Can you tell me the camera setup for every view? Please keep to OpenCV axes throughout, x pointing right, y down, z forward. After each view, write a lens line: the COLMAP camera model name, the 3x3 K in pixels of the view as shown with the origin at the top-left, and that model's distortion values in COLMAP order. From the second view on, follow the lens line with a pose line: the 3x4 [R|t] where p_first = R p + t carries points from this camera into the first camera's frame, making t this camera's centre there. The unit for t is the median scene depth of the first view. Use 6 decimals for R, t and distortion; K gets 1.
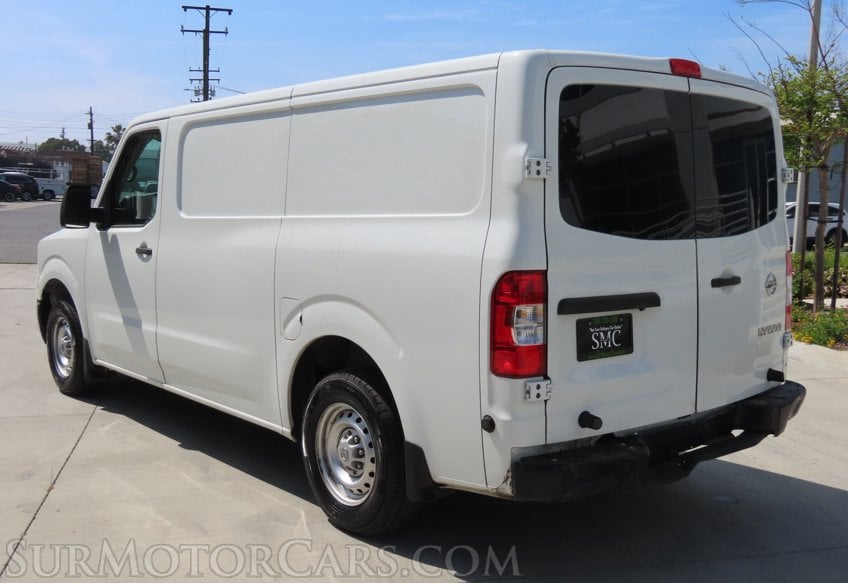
lens RADIAL K [[905.1, 0, 418.1], [0, 905.1, 299.5], [0, 0, 1]] dist [0.030558, 0.000000]
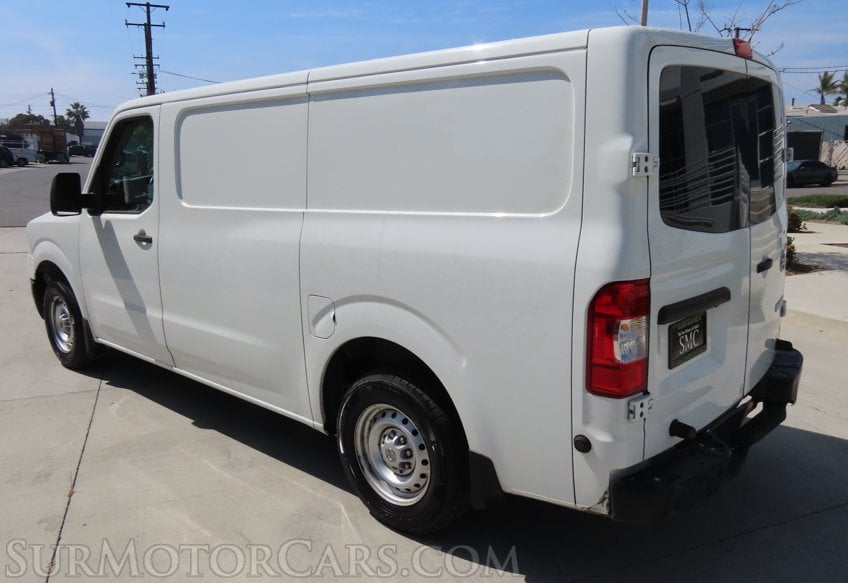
lens RADIAL K [[665.8, 0, 420.7], [0, 665.8, 291.7], [0, 0, 1]] dist [-0.001272, 0.019136]
pose [[0.988888, -0.052460, 0.139099, -0.131077], [0.039489, 0.994749, 0.094424, -0.067157], [-0.143322, -0.087882, 0.985766, 0.280679]]
